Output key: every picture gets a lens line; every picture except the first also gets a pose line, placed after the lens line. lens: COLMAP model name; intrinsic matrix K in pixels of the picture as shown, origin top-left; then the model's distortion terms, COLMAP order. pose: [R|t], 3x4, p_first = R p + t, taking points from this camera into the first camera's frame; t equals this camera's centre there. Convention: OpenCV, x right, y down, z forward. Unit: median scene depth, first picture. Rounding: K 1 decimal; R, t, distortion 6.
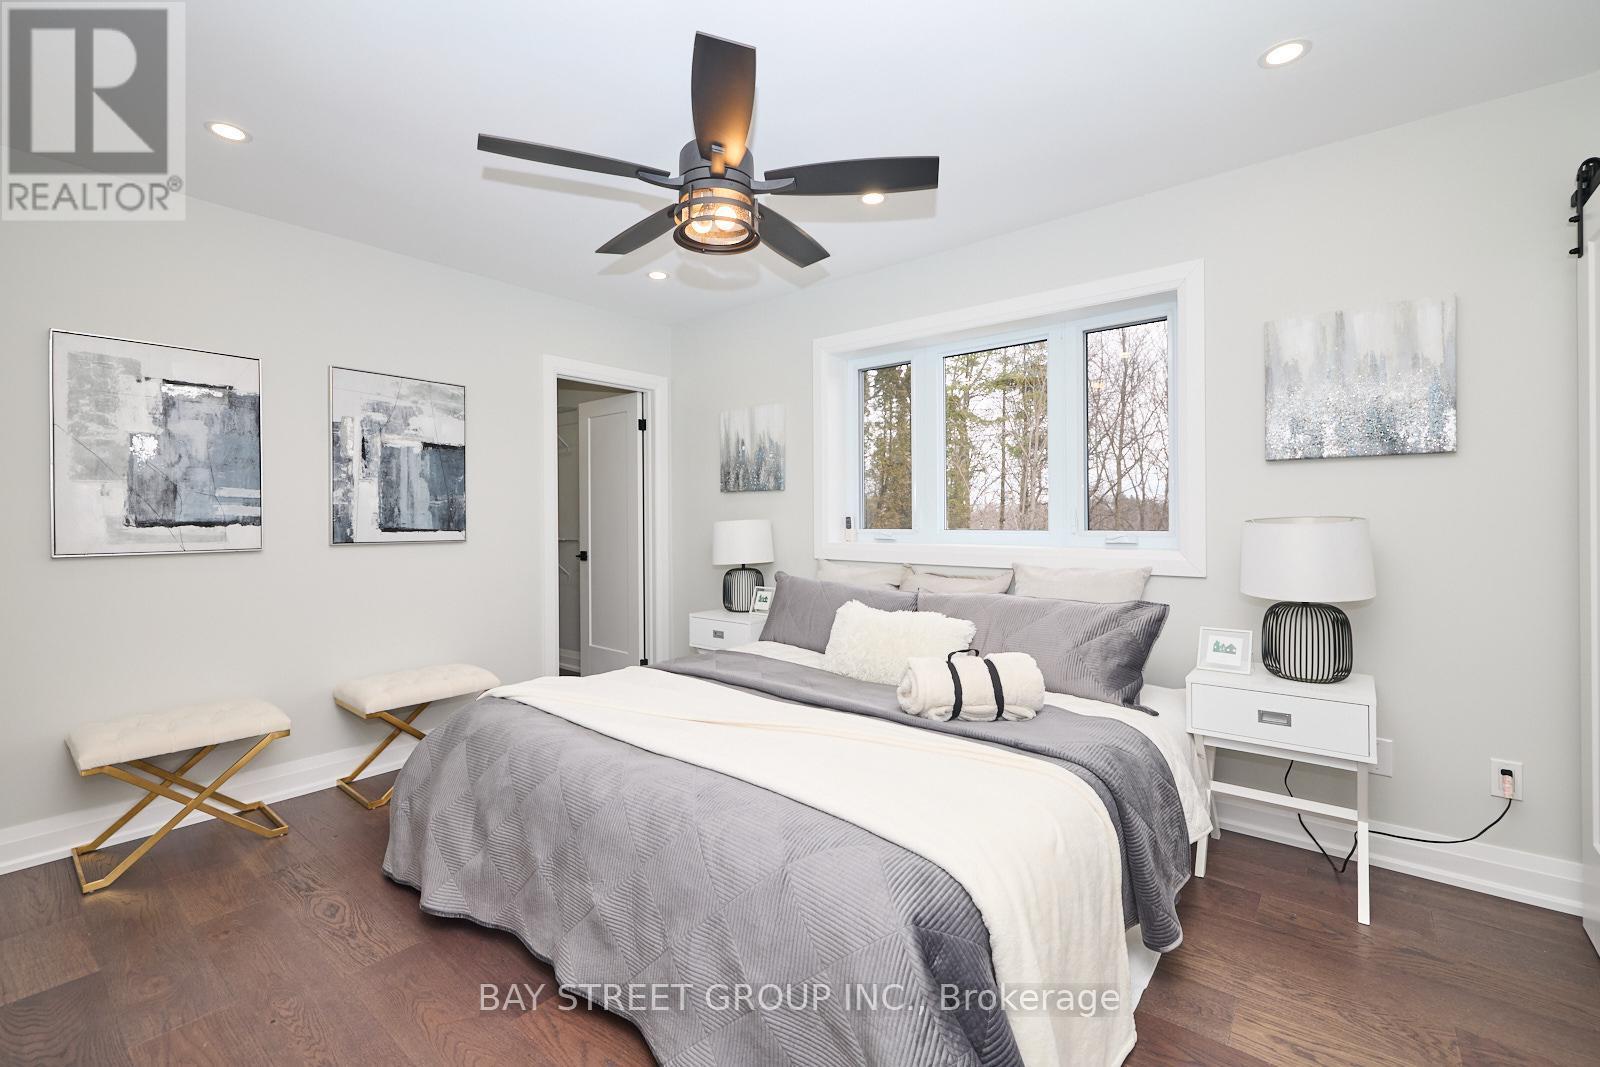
lens RADIAL K [[679.6, 0, 805.4], [0, 679.6, 529.8], [0, 0, 1]] dist [0.001837, -0.006544]
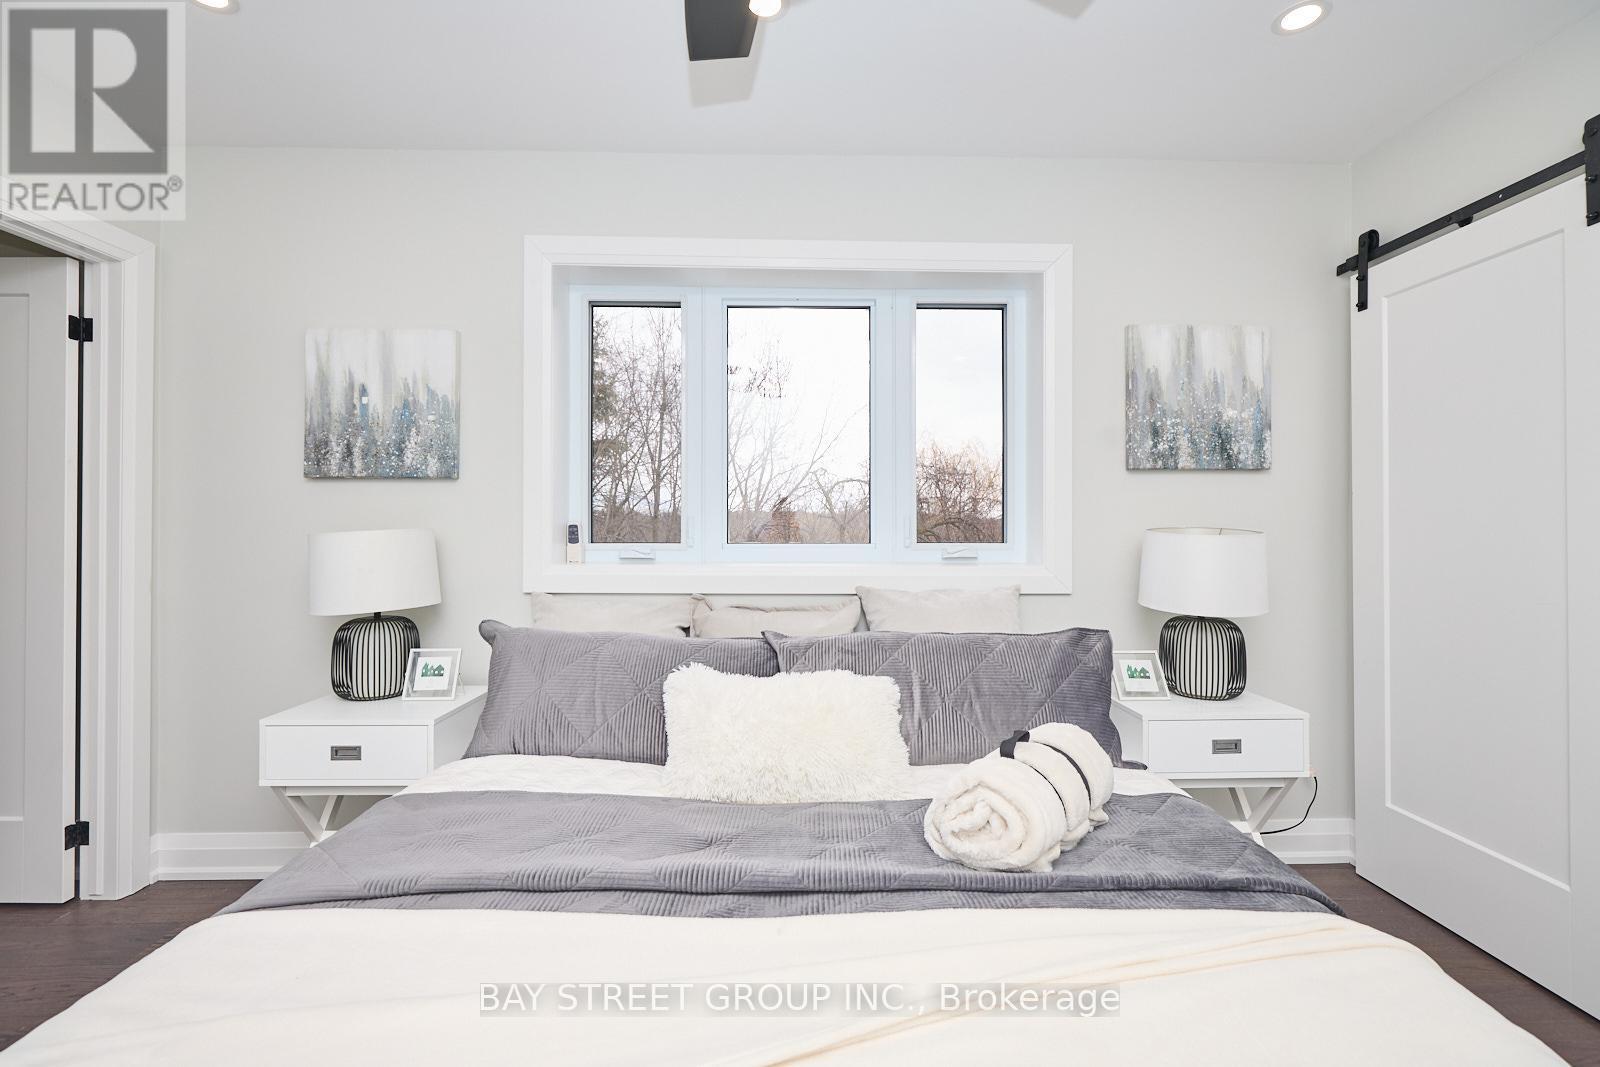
lens RADIAL K [[679.6, 0, 805.4], [0, 679.6, 529.8], [0, 0, 1]] dist [0.001837, -0.006544]
pose [[0.760047, -0.002368, 0.649863, -0.234266], [0.007212, 0.999963, -0.004792, -0.011915], [-0.649828, 0.008329, 0.760036, 0.454800]]
